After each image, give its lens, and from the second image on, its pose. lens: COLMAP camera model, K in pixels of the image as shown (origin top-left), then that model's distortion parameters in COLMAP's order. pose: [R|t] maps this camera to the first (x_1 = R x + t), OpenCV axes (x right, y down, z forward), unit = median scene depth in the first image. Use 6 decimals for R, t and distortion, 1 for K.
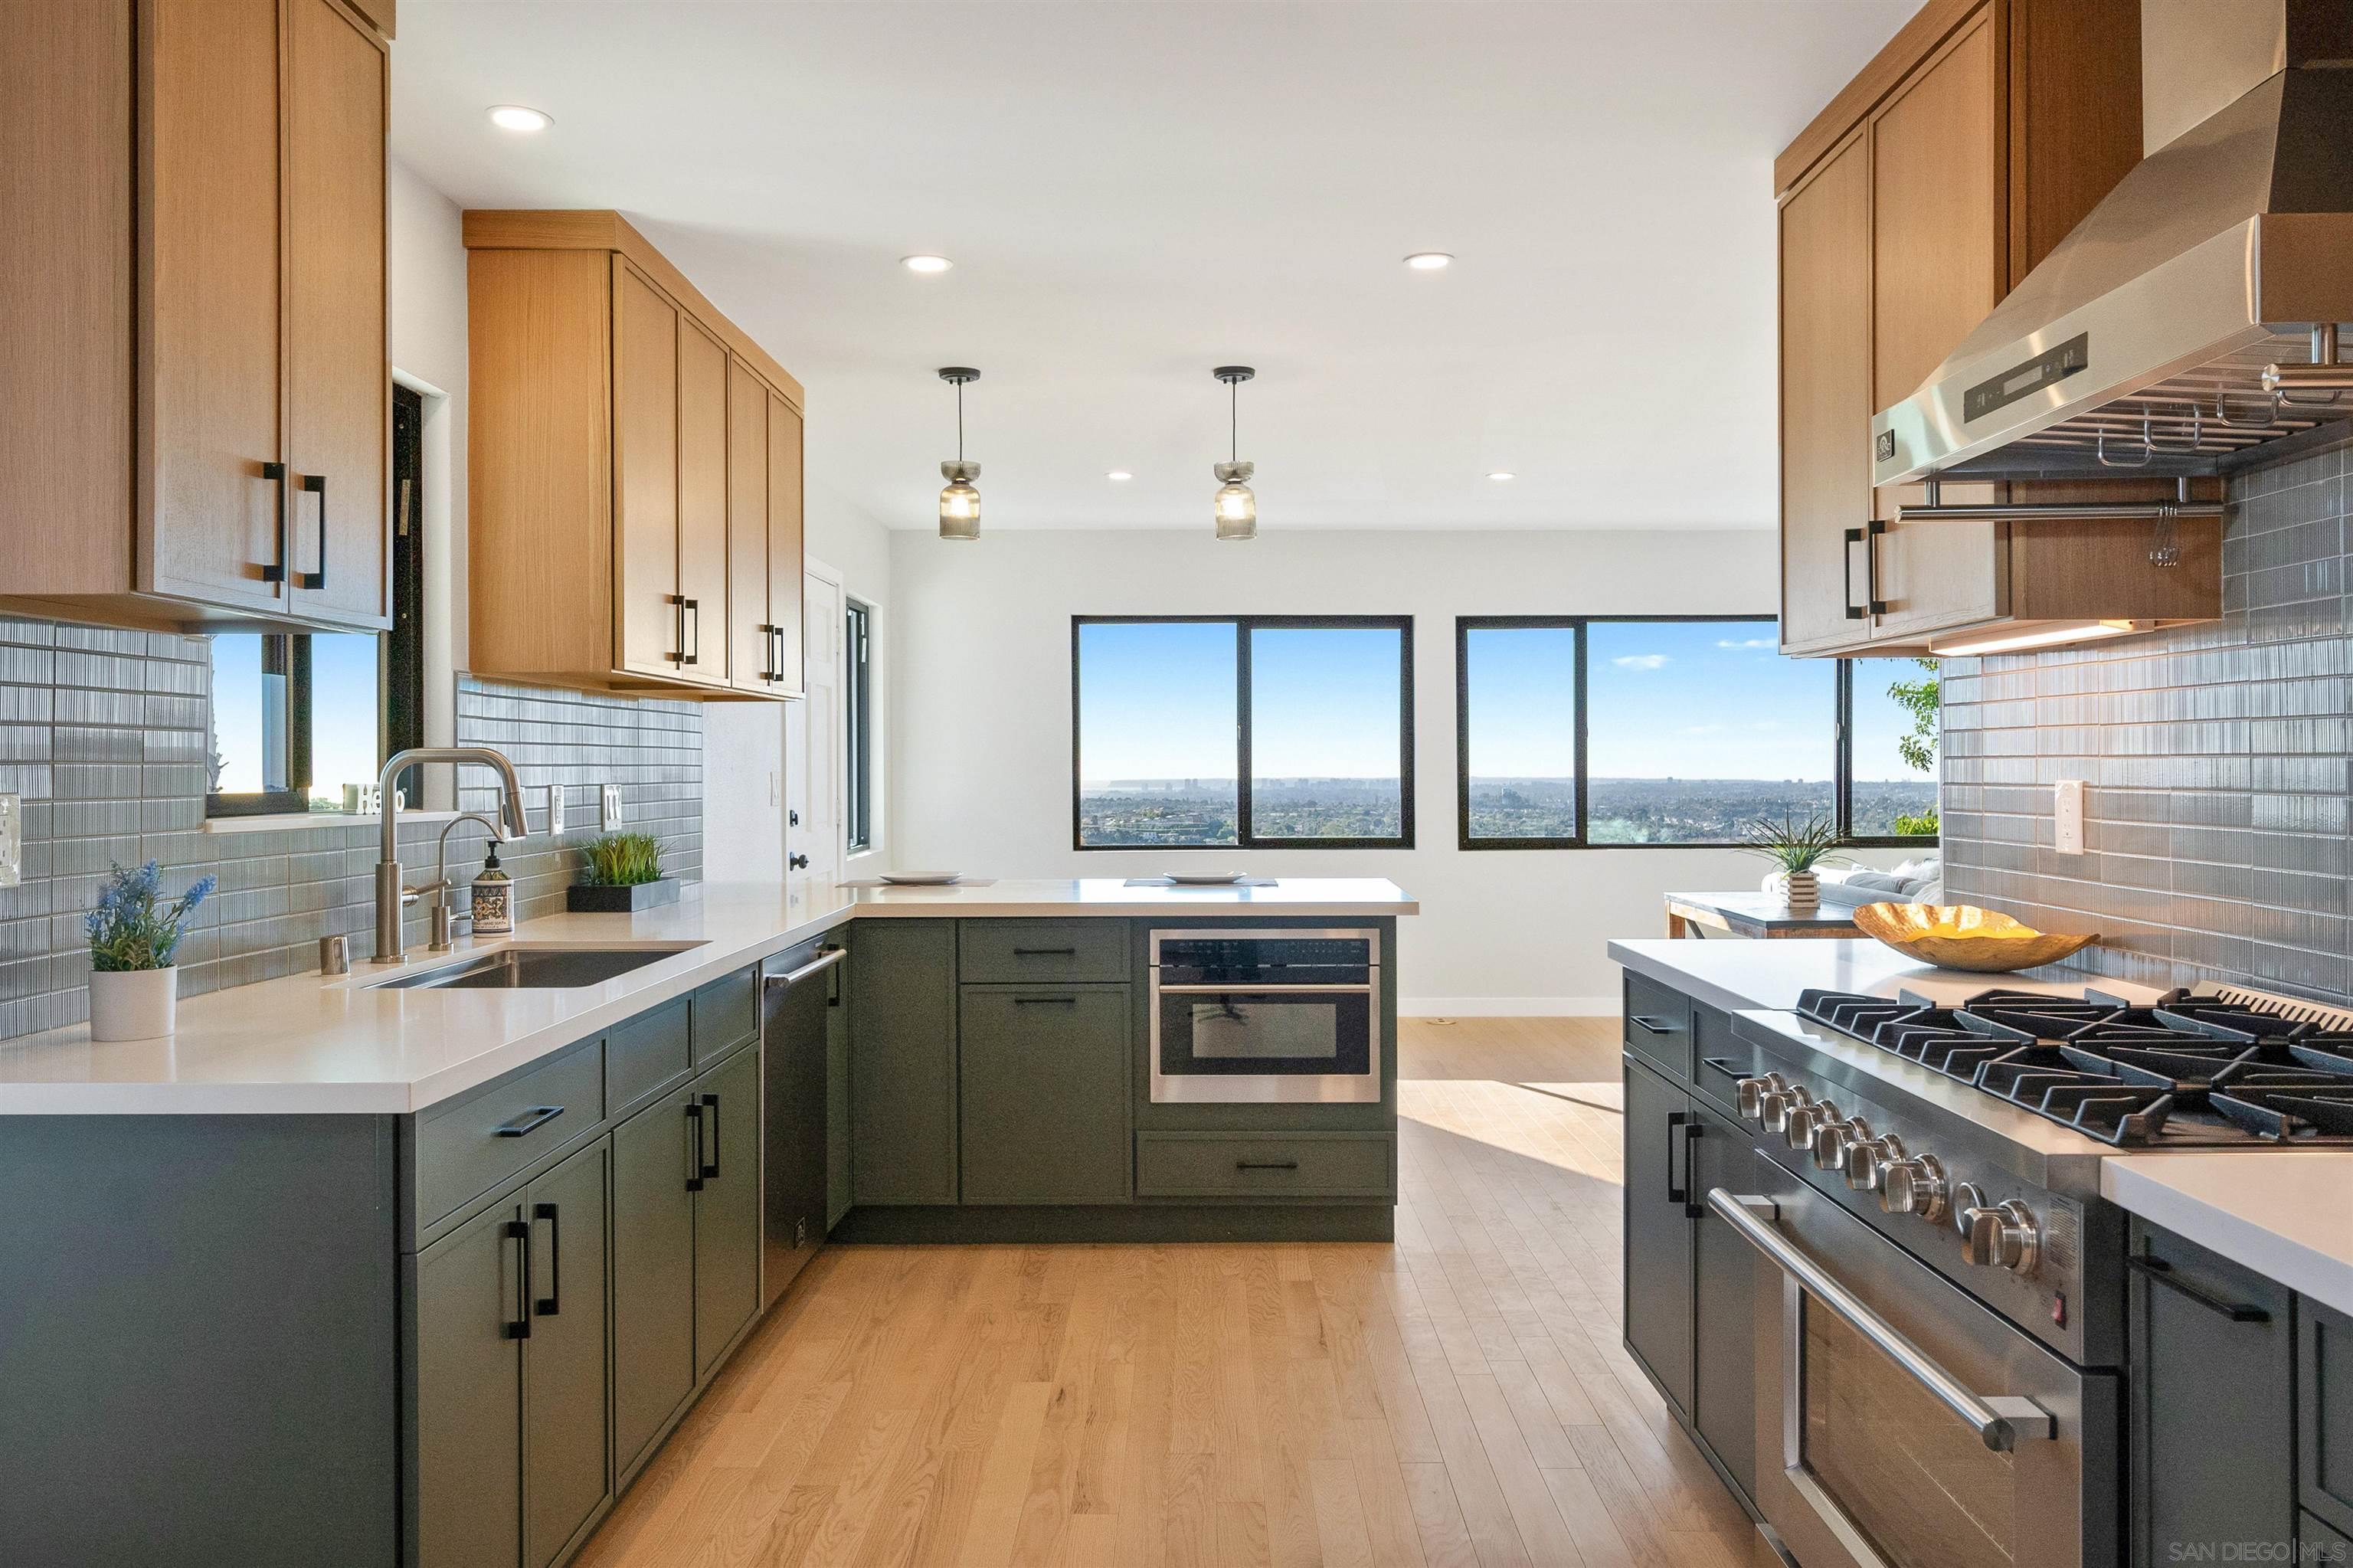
lens RADIAL K [[1723.1, 0, 1179.6], [0, 1723.1, 732.8], [0, 0, 1]] dist [-0.001011, 0.120047]
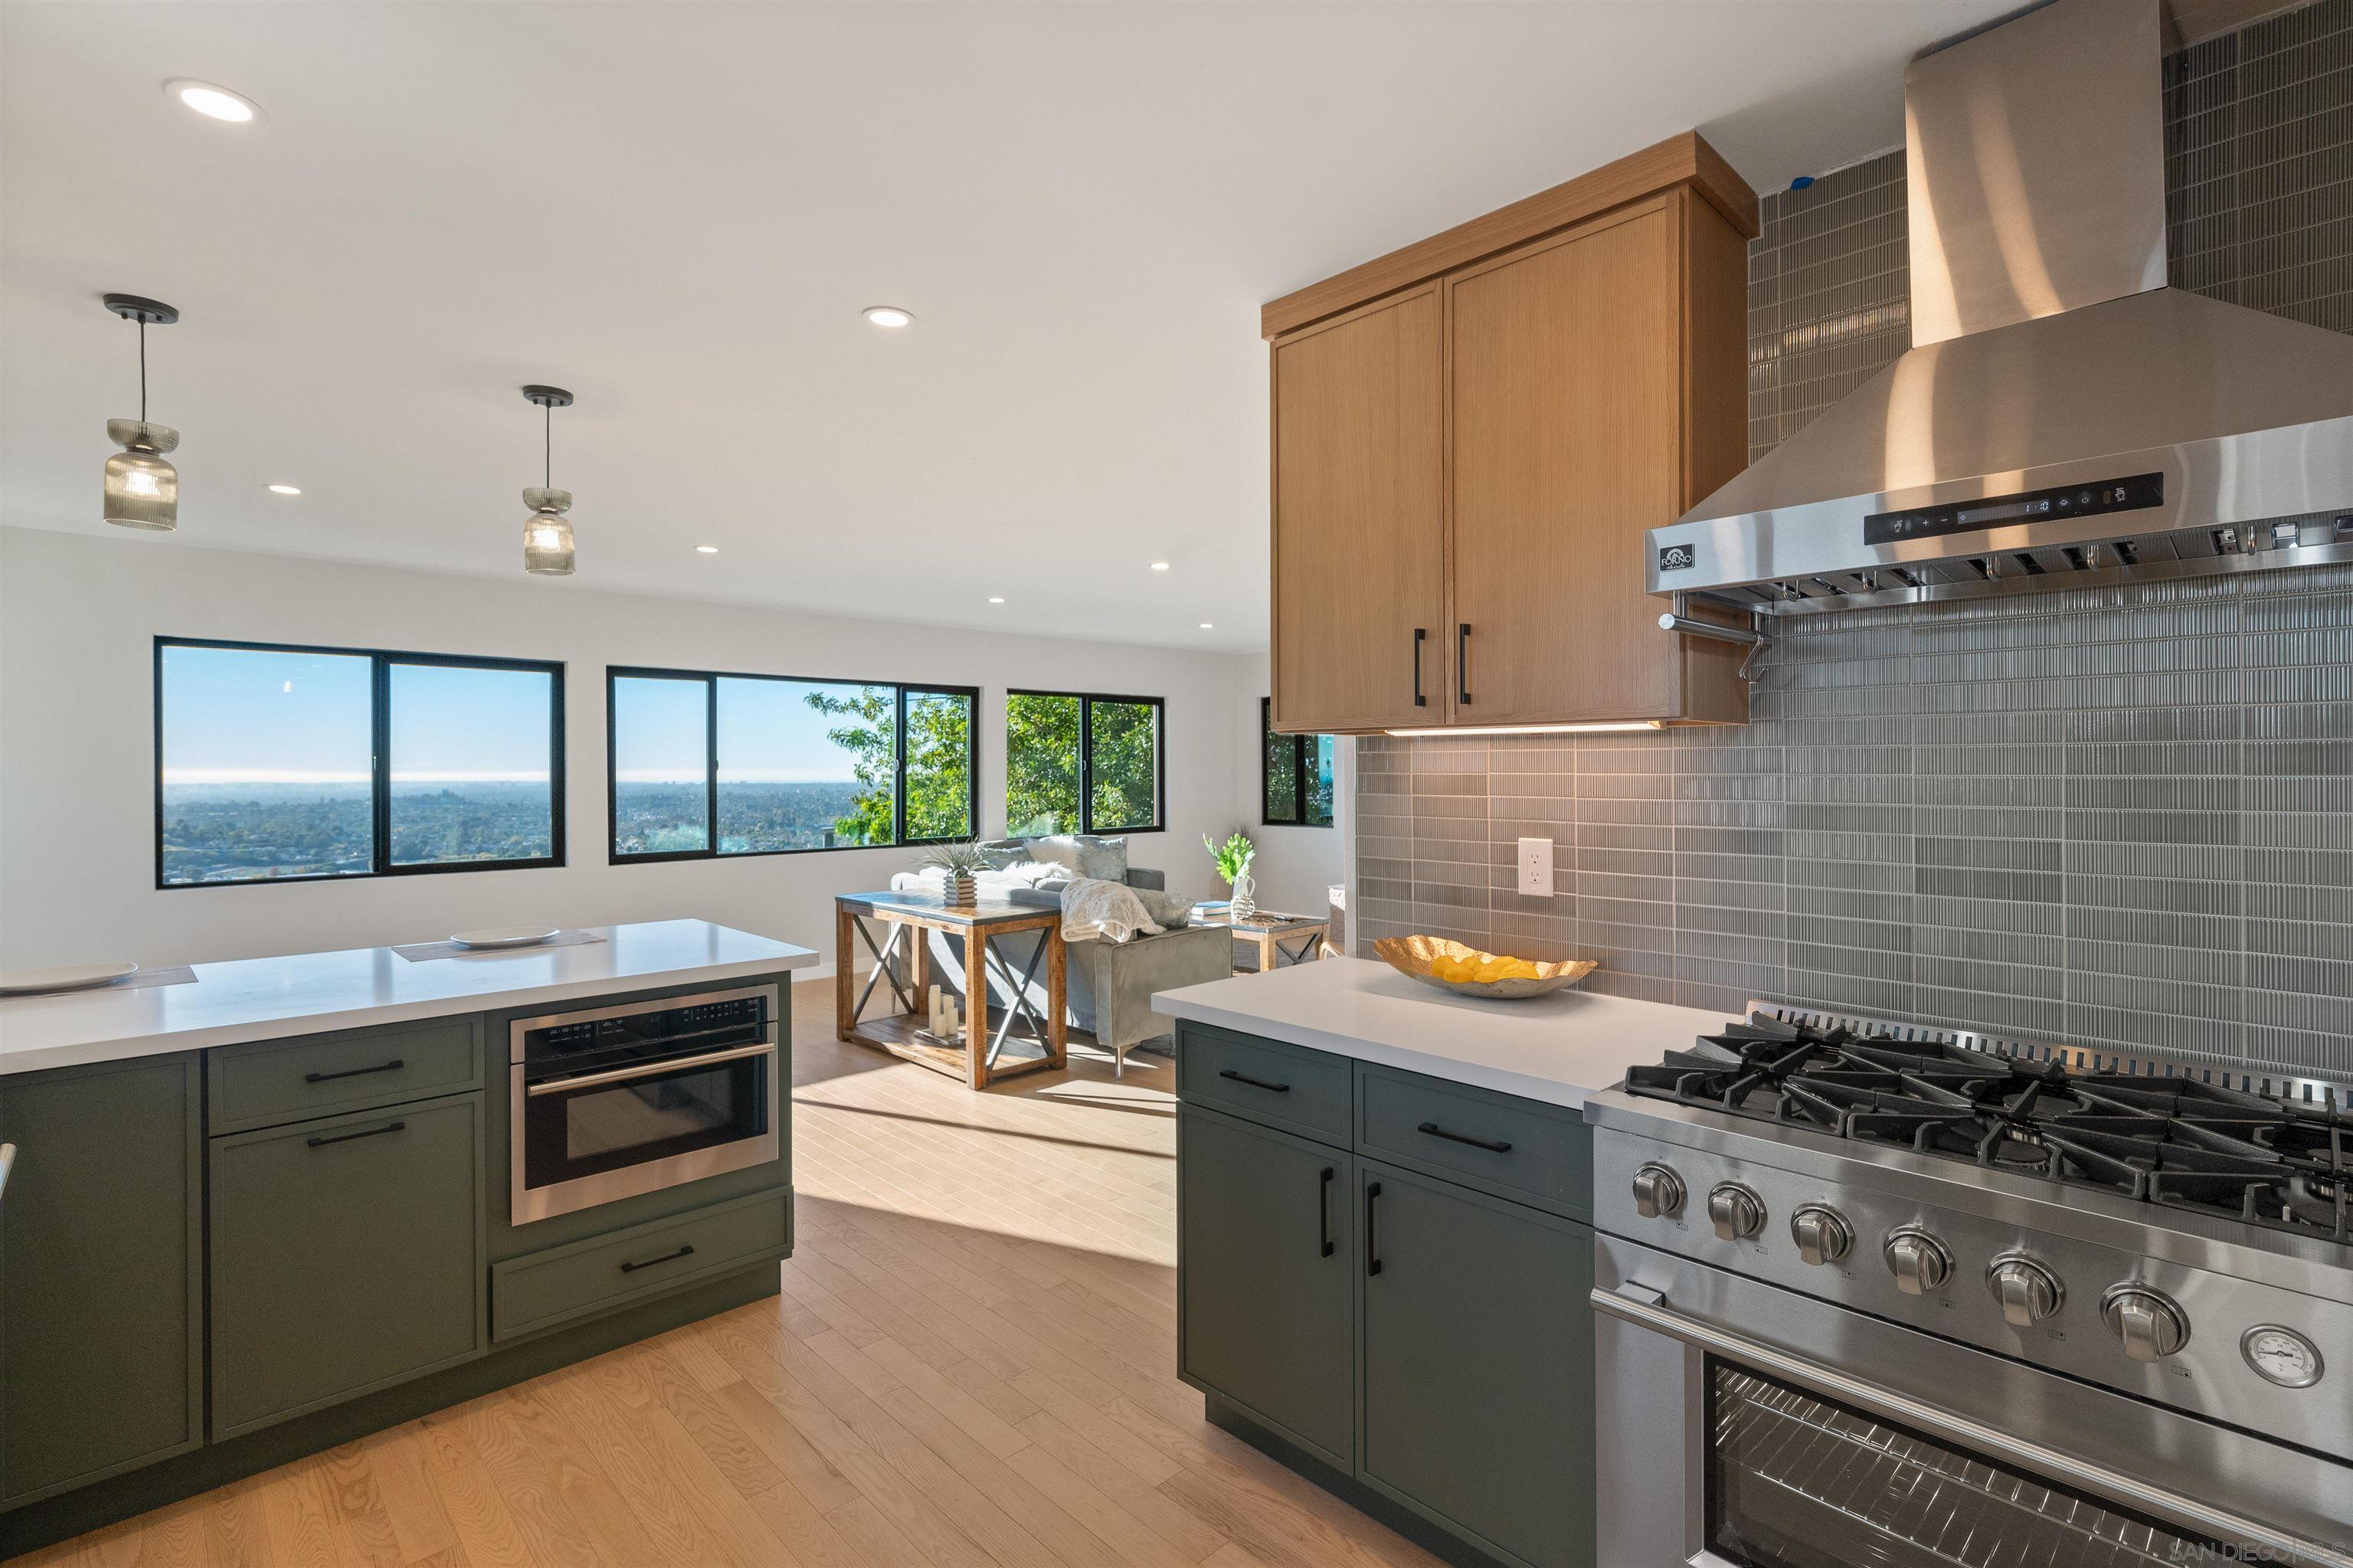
lens RADIAL K [[1086.2, 0, 1170.8], [0, 1086.2, 755.4], [0, 0, 1]] dist [-0.001421, 0.000377]
pose [[0.712497, 0.011378, 0.701583, -0.160125], [-0.013359, 0.999907, -0.002650, -0.018453], [-0.701548, -0.007484, 0.712583, 0.392571]]
